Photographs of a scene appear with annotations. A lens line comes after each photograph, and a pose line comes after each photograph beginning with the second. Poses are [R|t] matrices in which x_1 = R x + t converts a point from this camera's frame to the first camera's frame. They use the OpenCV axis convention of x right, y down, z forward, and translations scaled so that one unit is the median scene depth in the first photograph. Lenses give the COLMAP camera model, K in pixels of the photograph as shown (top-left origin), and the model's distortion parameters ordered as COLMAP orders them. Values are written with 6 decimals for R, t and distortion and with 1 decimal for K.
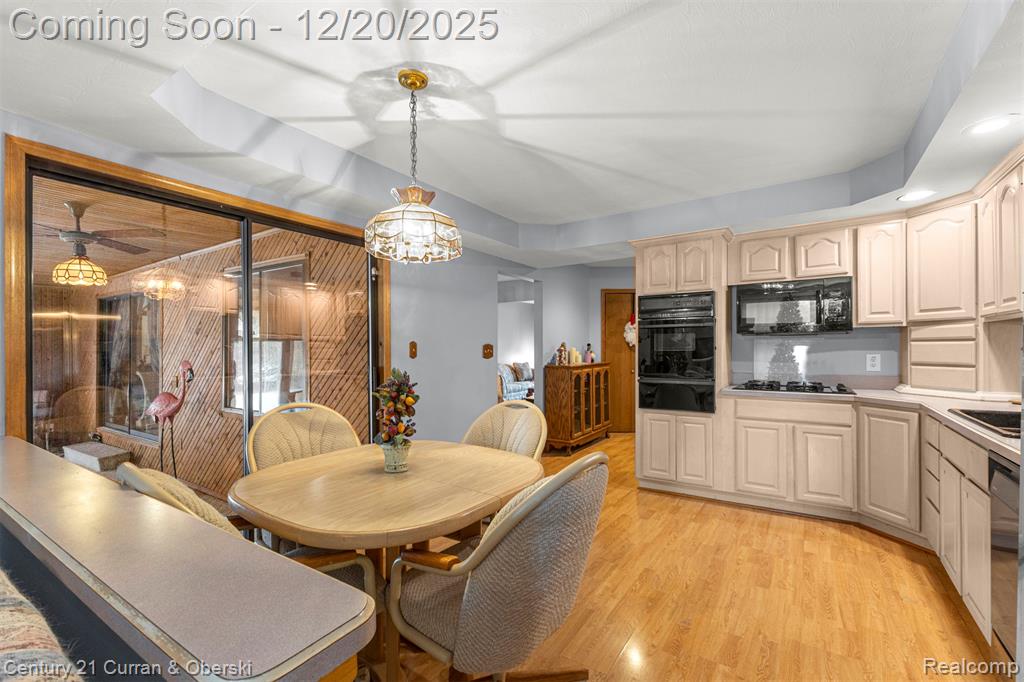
lens RADIAL K [[448.1, 0, 511.6], [0, 448.1, 349.5], [0, 0, 1]] dist [0.009412, -0.001581]
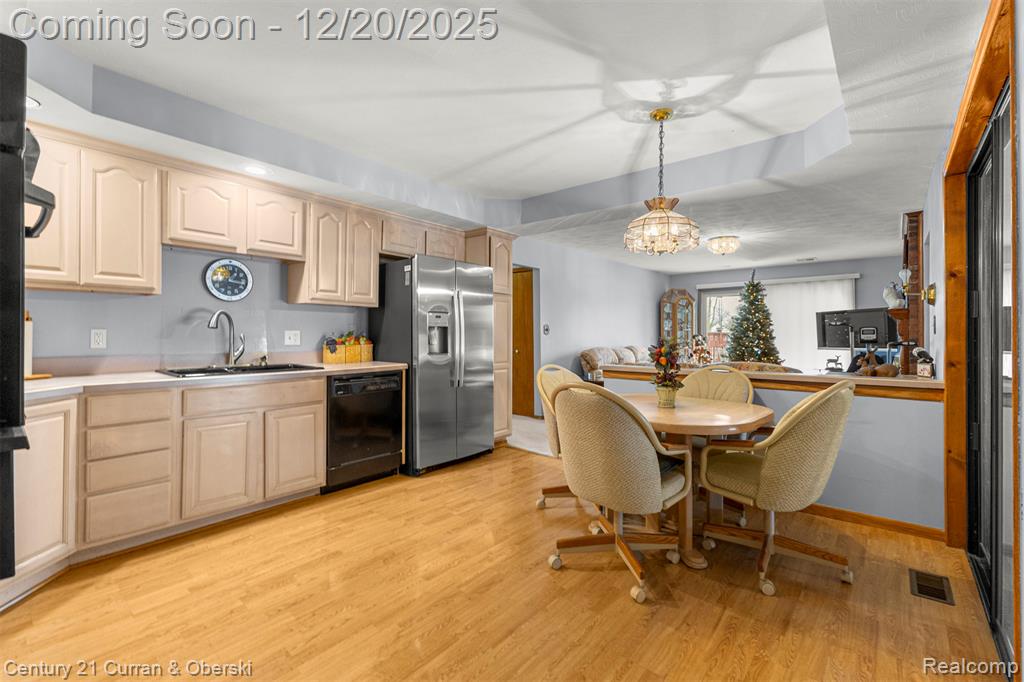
lens RADIAL K [[448.1, 0, 523.4], [0, 448.1, 333.2], [0, 0, 1]] dist [0.009412, -0.001581]
pose [[-0.995722, -0.001950, 0.092374, 0.033690], [-0.002186, 0.999995, -0.002450, 0.020428], [-0.092369, -0.002641, -0.995721, 1.379031]]
